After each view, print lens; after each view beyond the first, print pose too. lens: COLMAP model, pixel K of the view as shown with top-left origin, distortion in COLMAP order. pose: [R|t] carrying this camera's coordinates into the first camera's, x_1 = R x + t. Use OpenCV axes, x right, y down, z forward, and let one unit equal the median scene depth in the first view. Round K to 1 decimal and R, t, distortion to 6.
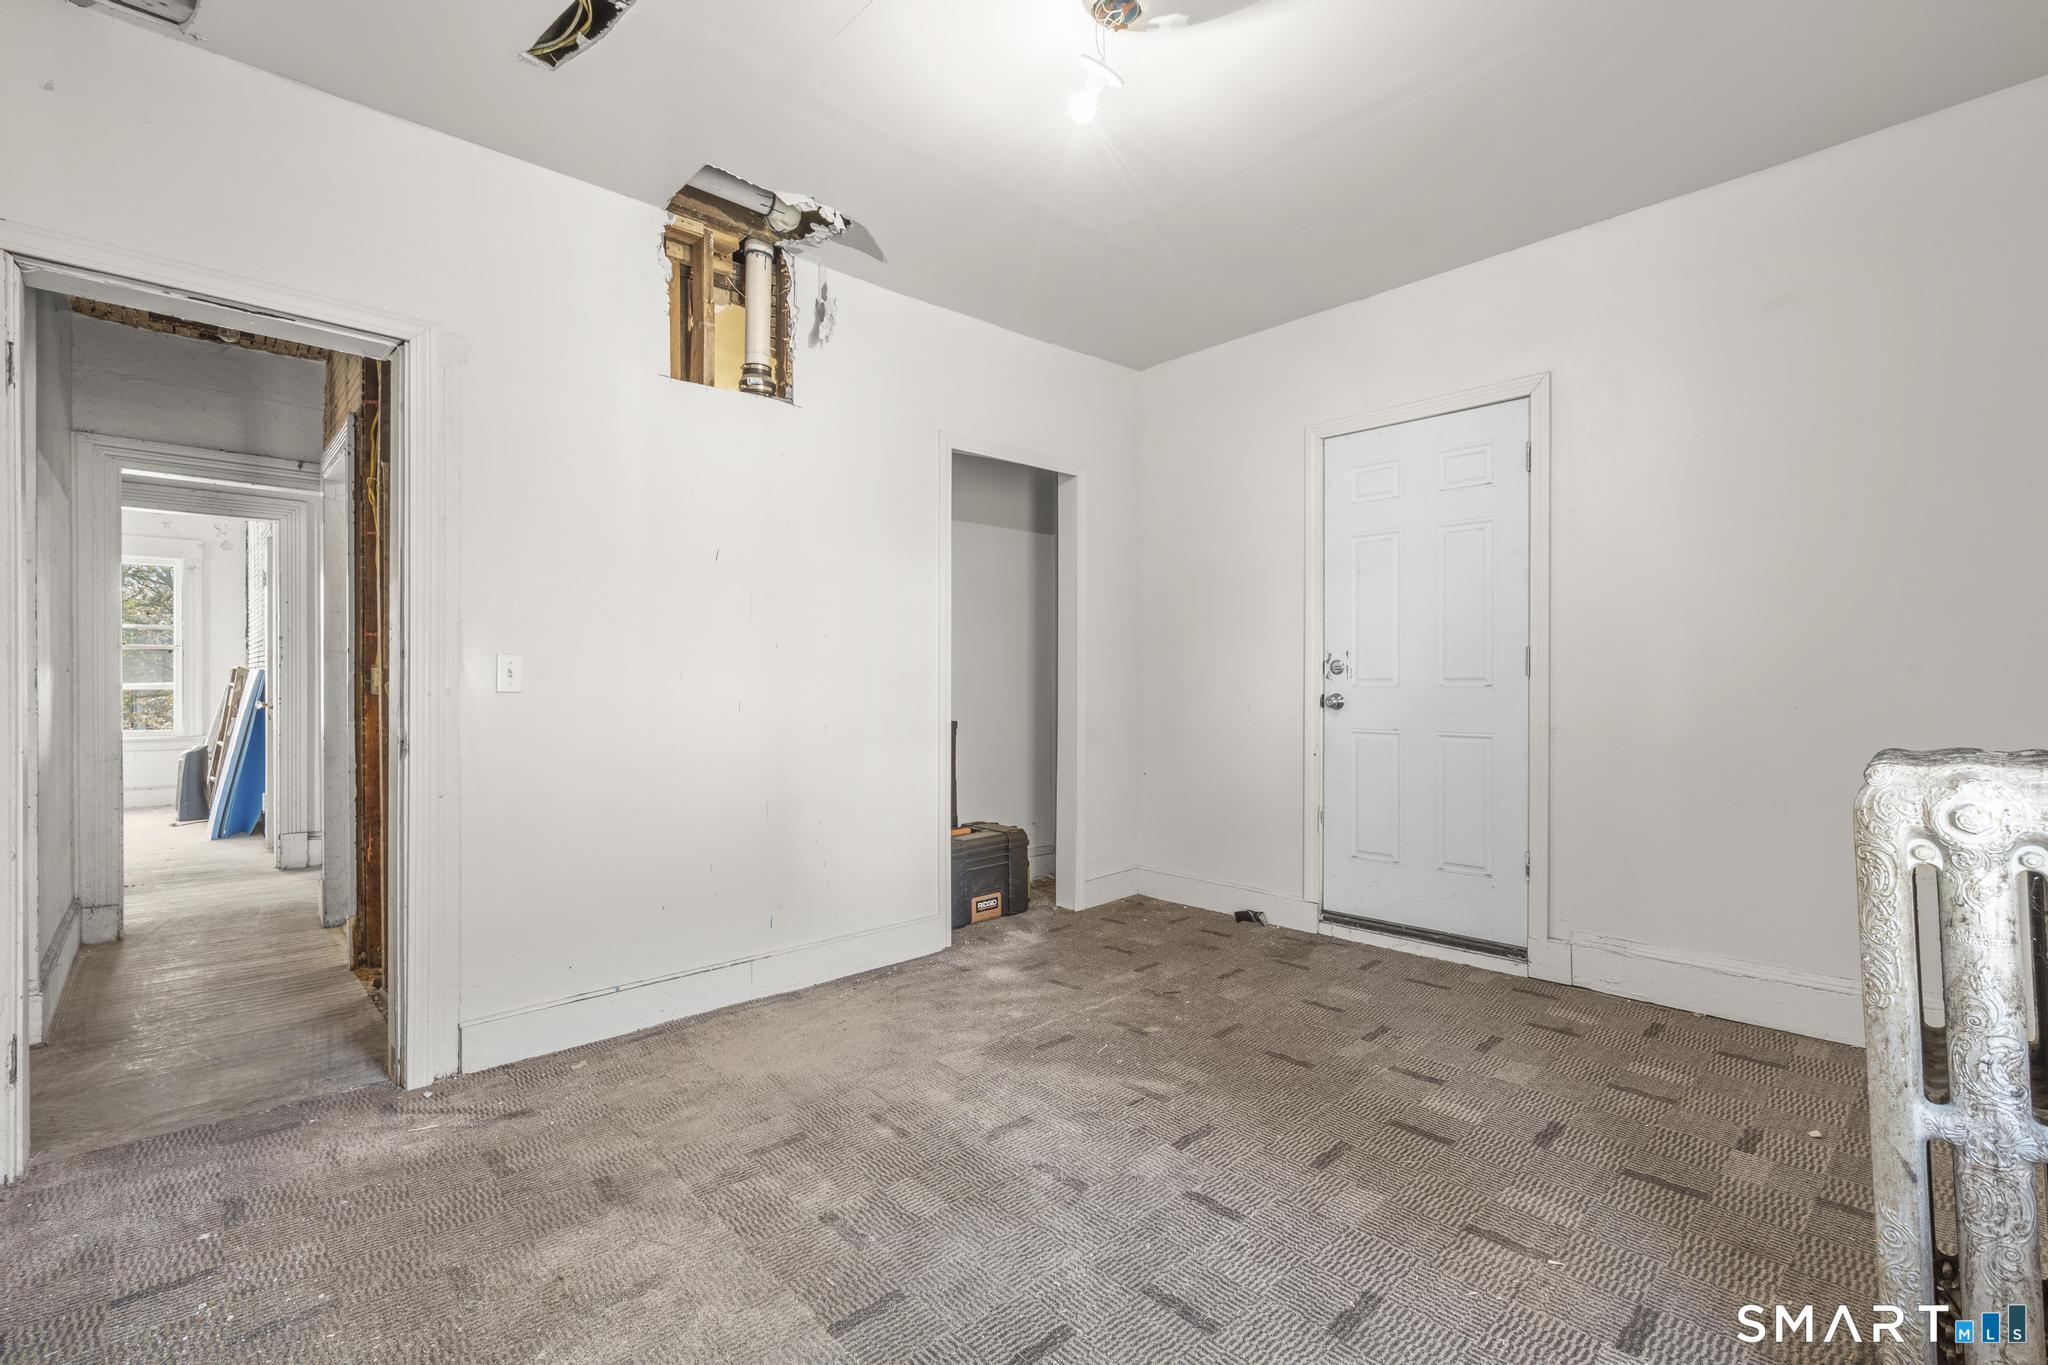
lens RADIAL K [[915.2, 0, 1027.1], [0, 915.2, 683.7], [0, 0, 1]] dist [-0.008572, 0.001034]
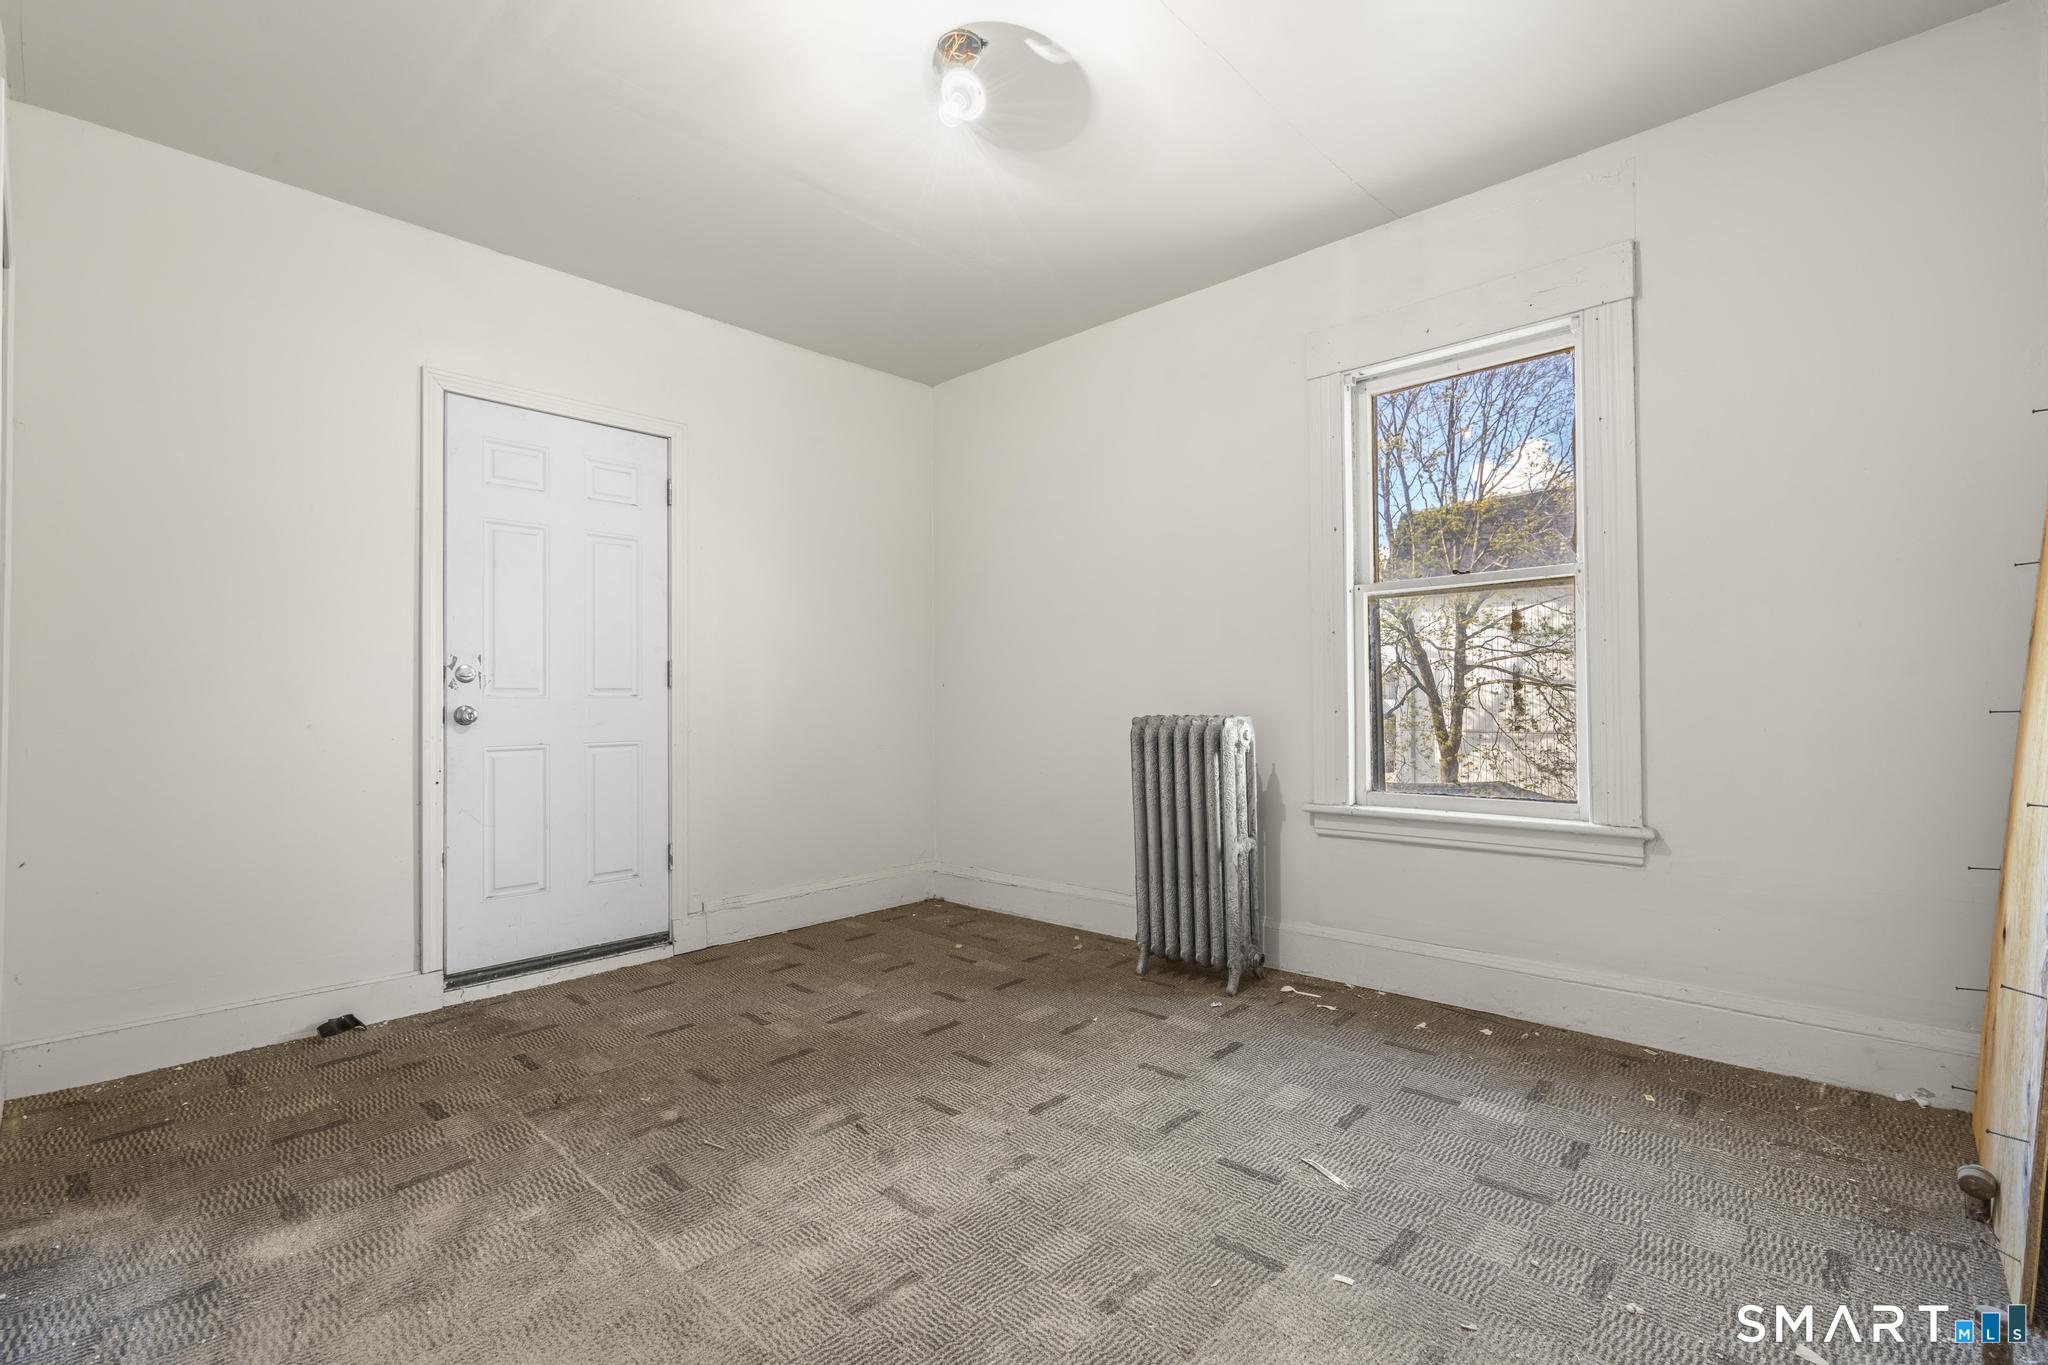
lens RADIAL K [[915.2, 0, 1027.9], [0, 915.2, 685.6], [0, 0, 1]] dist [-0.008572, 0.001034]
pose [[-0.060483, 0.015140, 0.998054, -0.677425], [0.009193, 0.999851, -0.014611, 0.011509], [-0.998127, 0.008291, -0.060613, 0.710084]]
